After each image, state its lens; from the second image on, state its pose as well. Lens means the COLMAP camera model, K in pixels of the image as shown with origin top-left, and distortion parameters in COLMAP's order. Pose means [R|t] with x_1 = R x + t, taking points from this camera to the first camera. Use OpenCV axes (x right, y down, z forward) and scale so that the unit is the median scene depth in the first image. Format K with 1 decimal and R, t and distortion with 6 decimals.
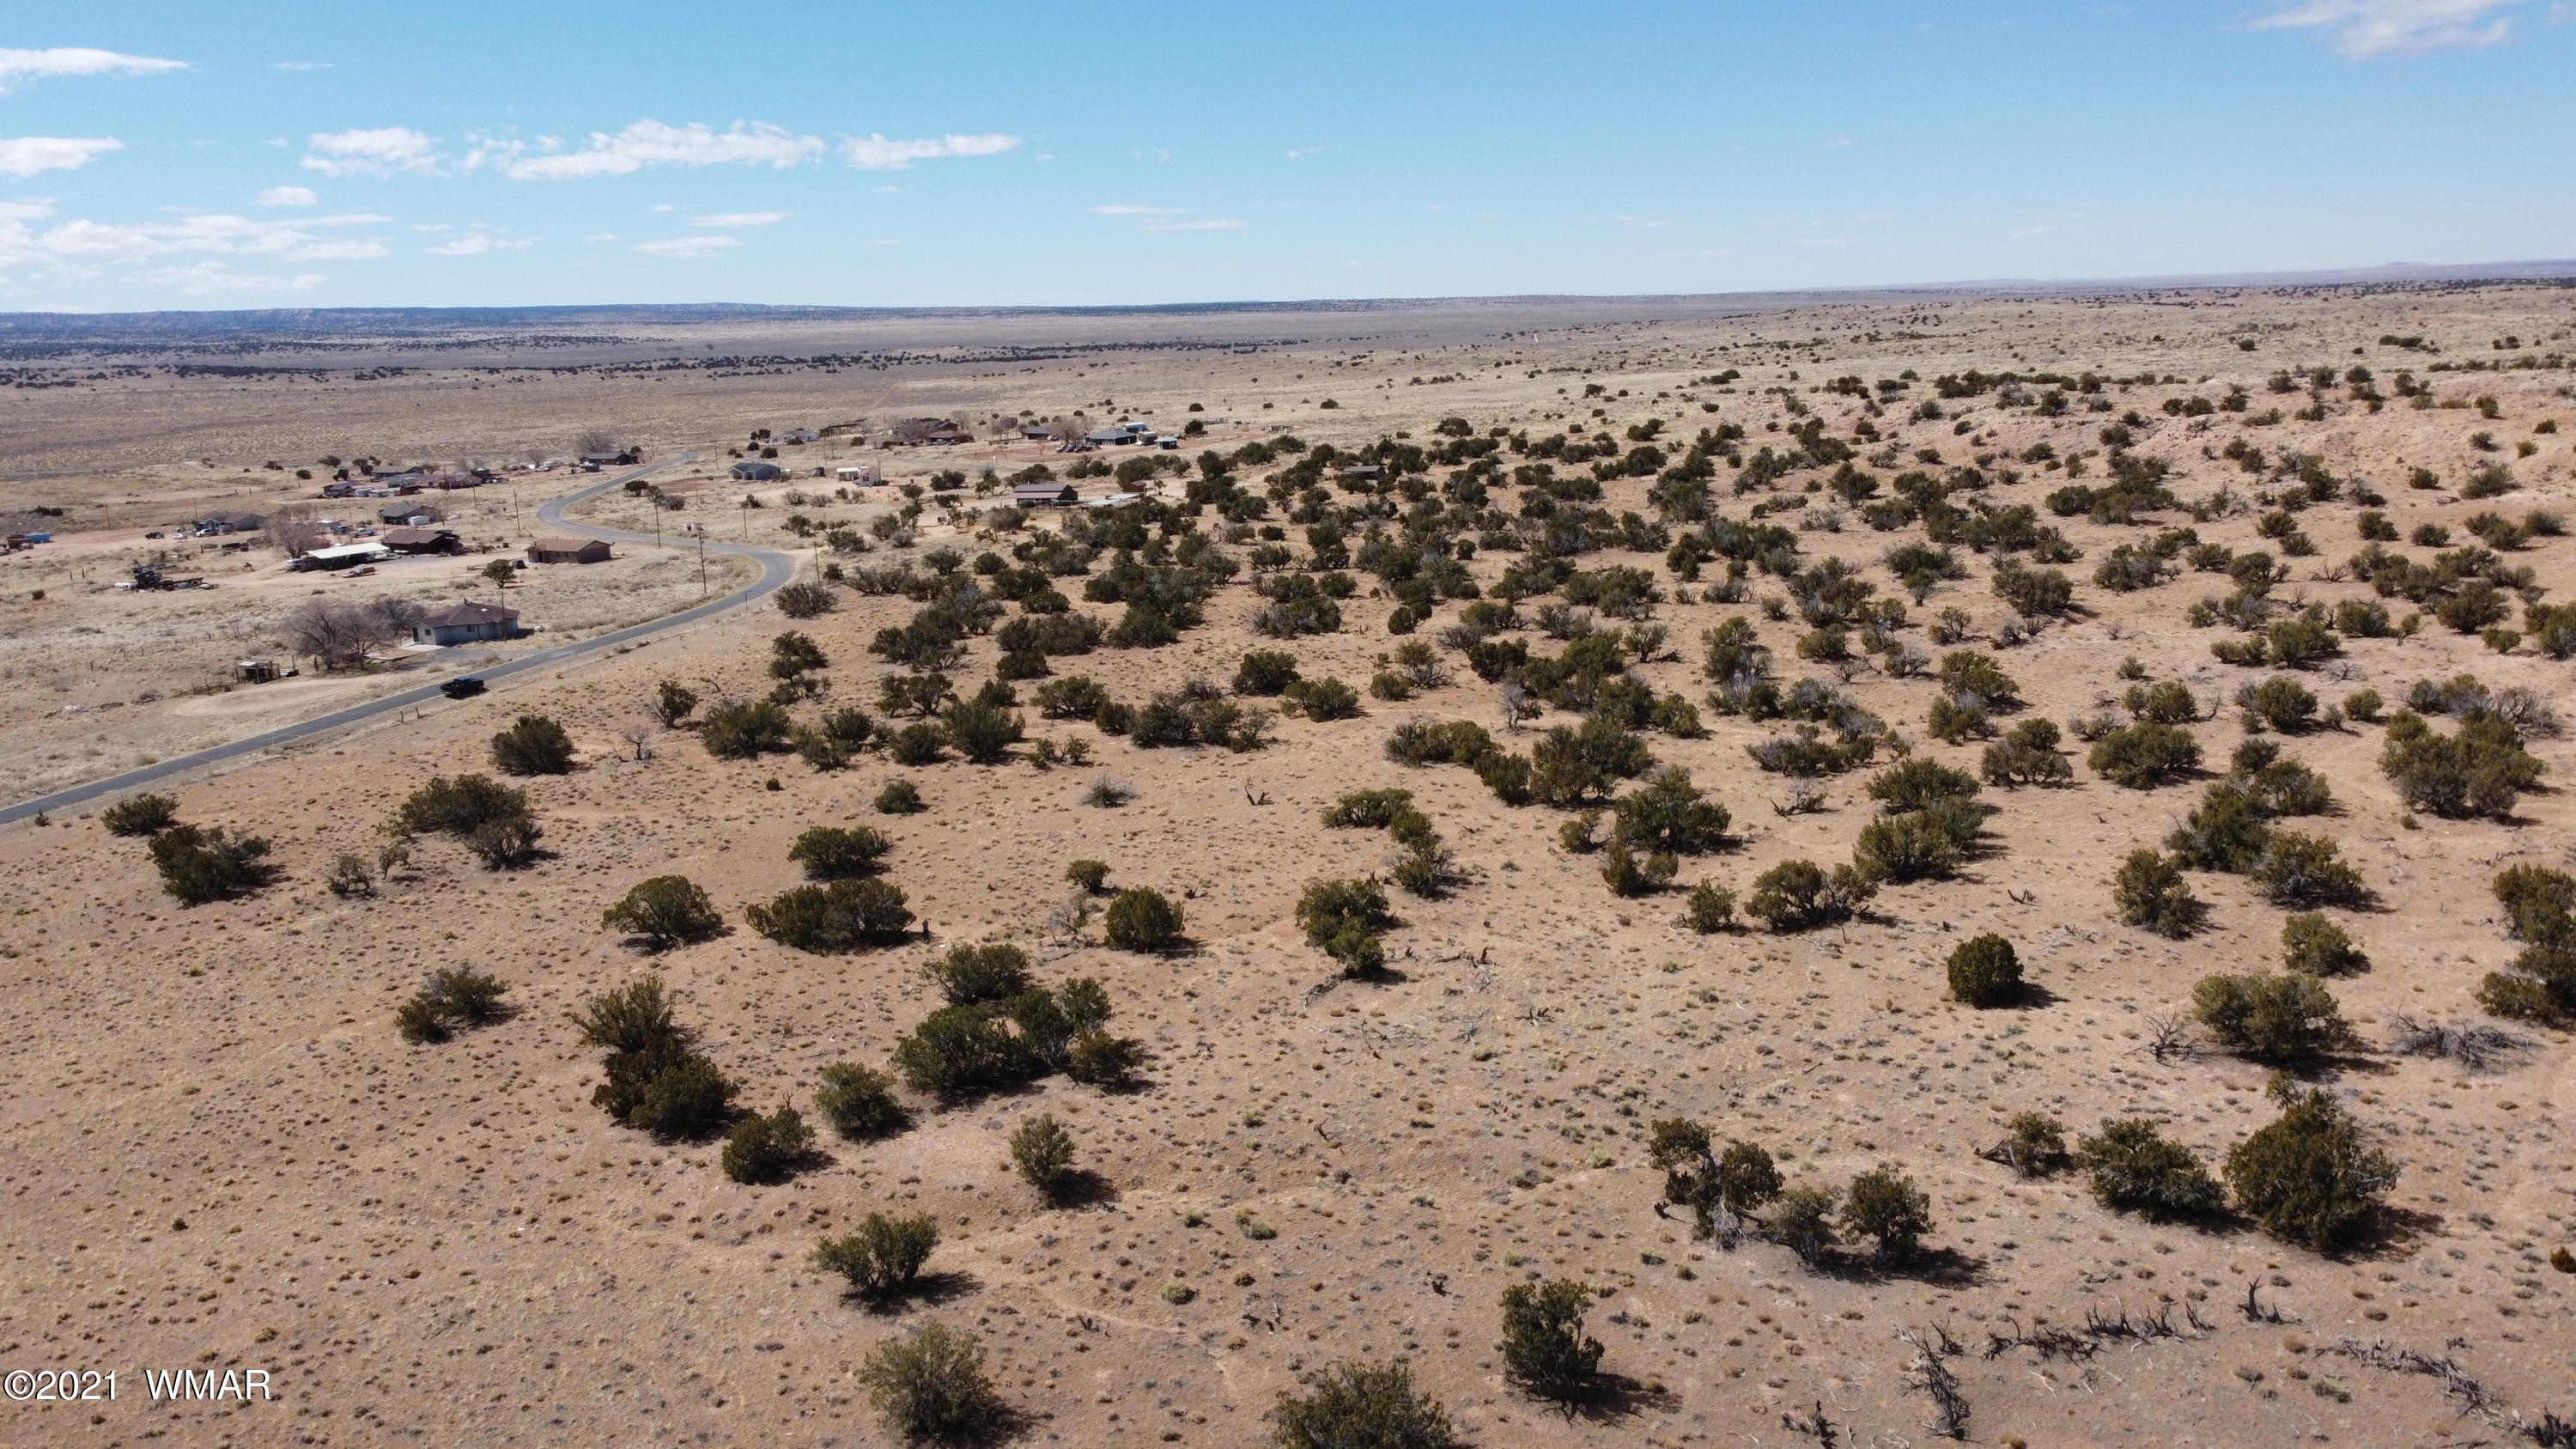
lens RADIAL K [[1944.7, 0, 1297.9], [0, 1944.7, 652.0], [0, 0, 1]] dist [0.013196, -0.017406]
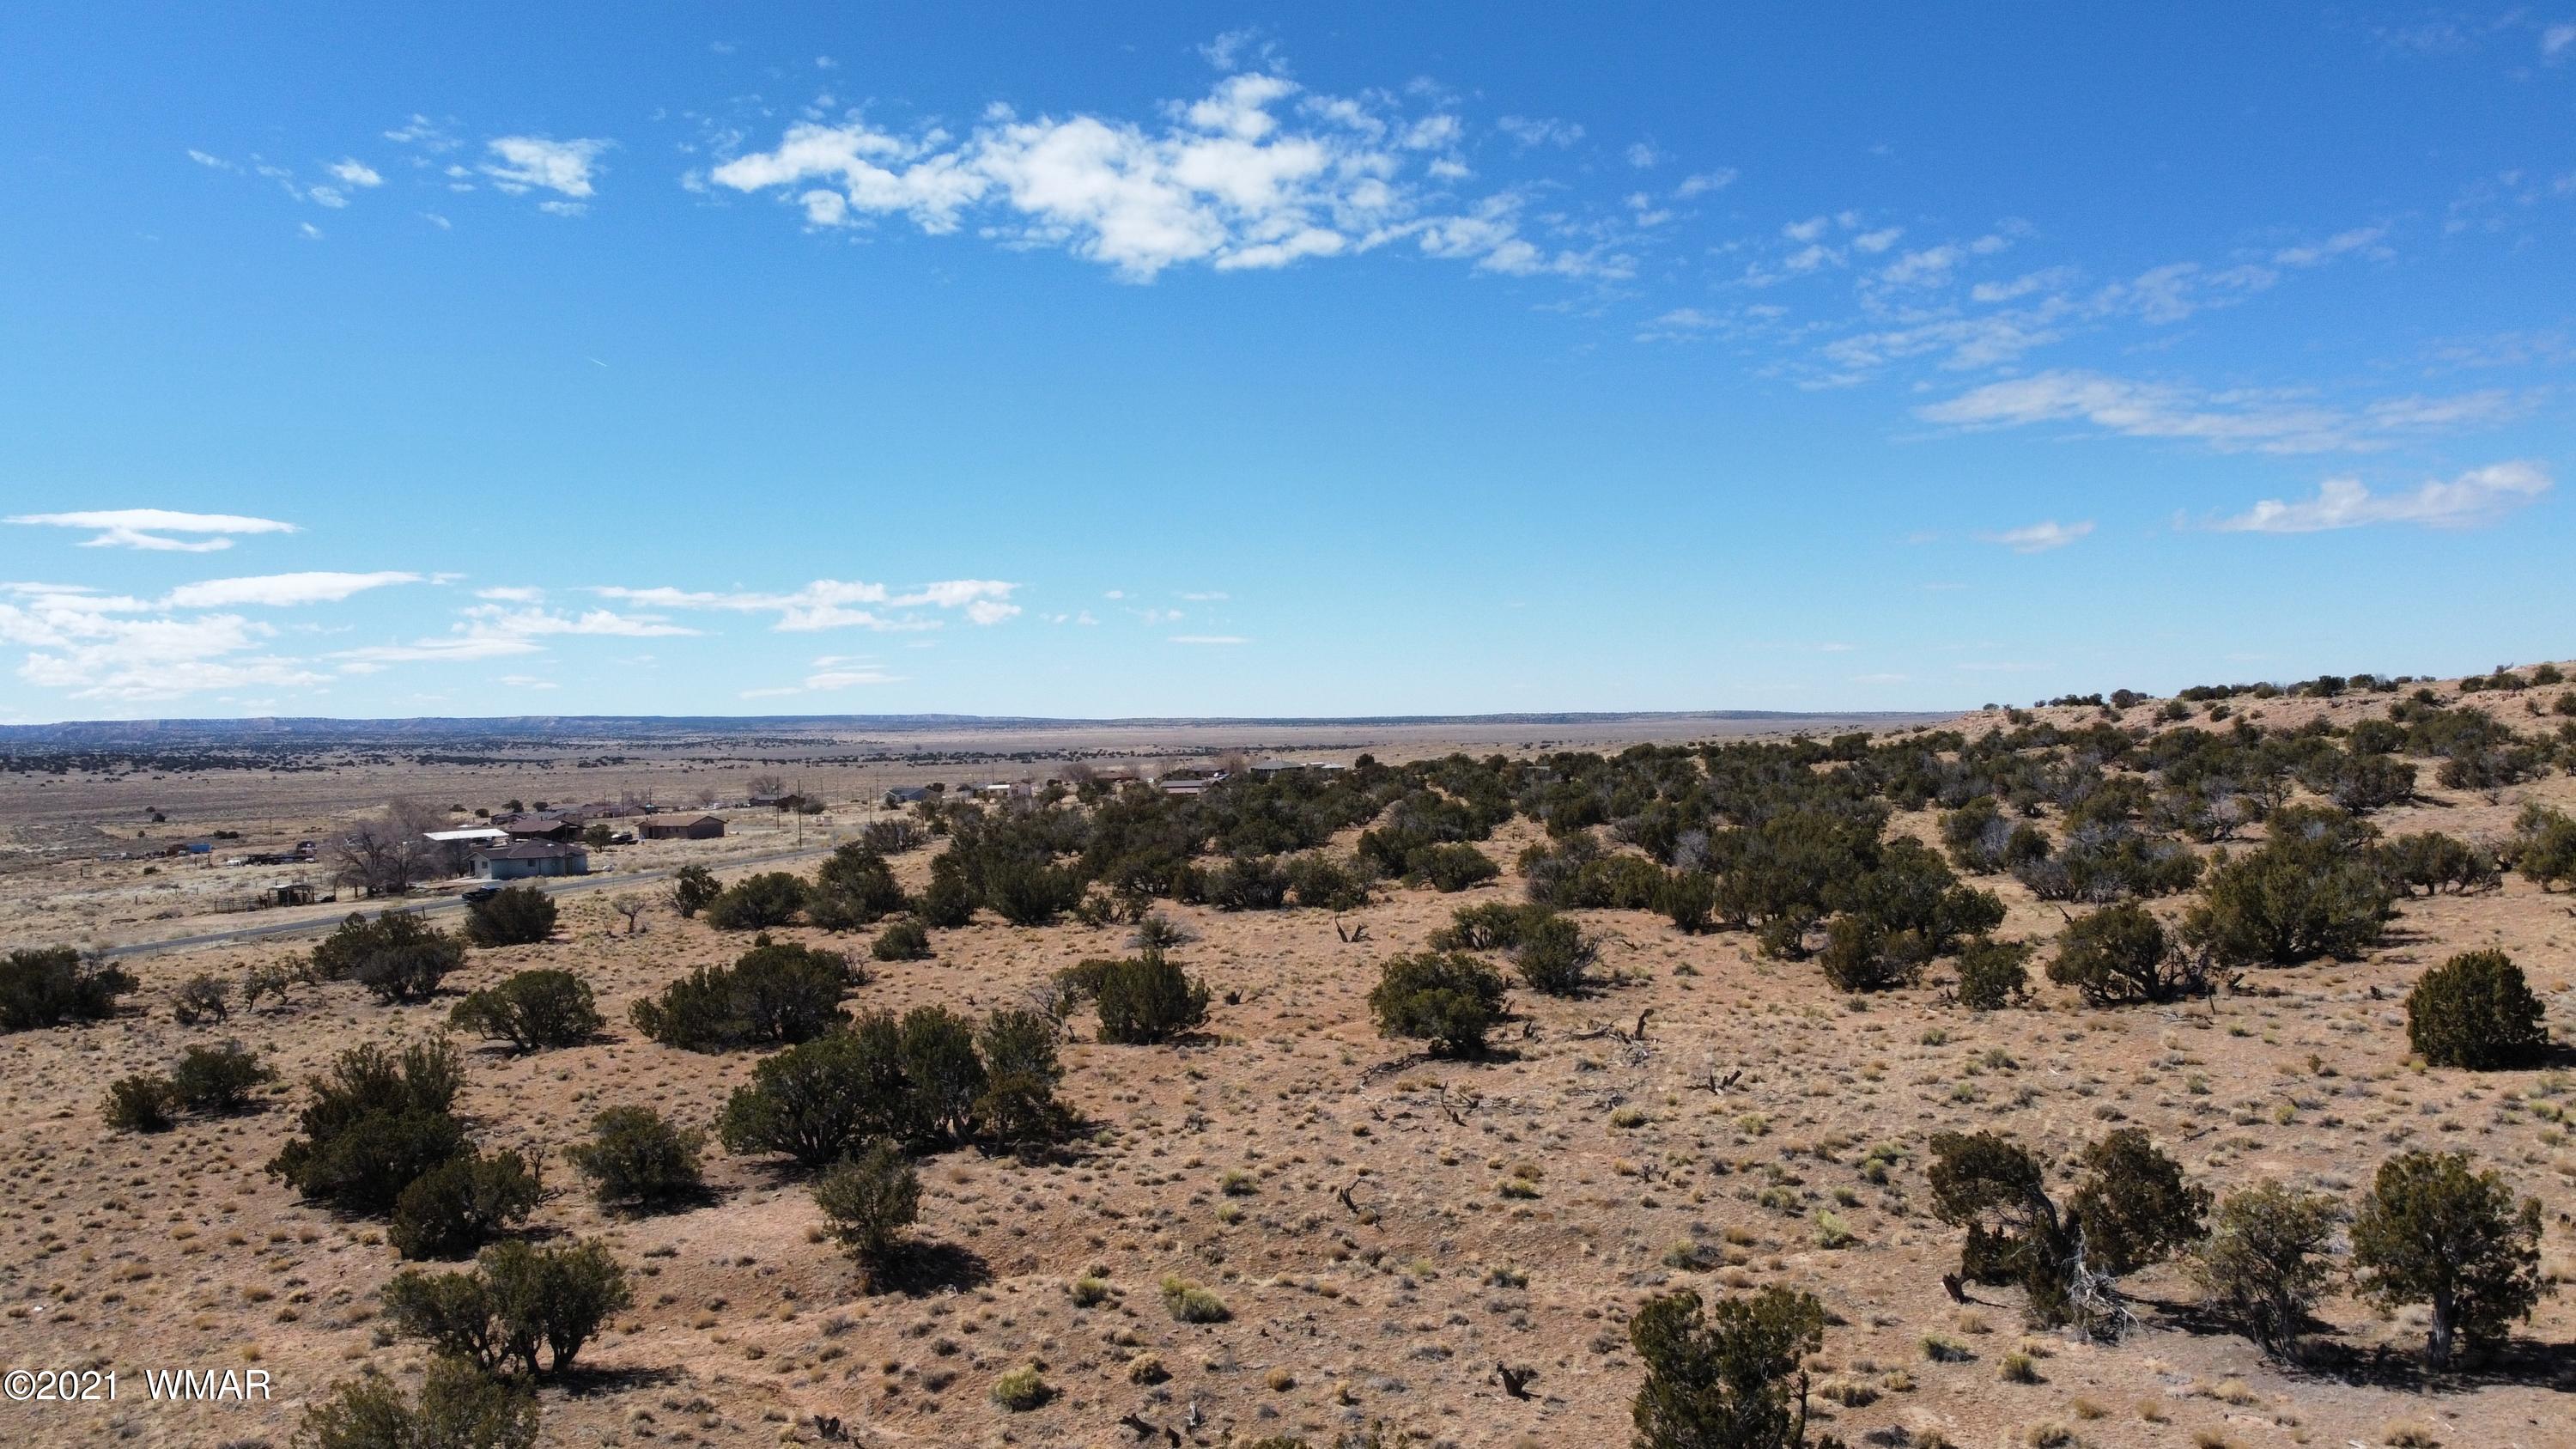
lens RADIAL K [[1946.1, 0, 1270.3], [0, 1946.1, 659.4], [0, 0, 1]] dist [0.012720, -0.017510]
pose [[0.993677, -0.005399, -0.112143, 0.053847], [-0.017378, 0.979409, -0.201137, 0.197647], [0.110919, 0.201814, 0.973123, 0.374161]]
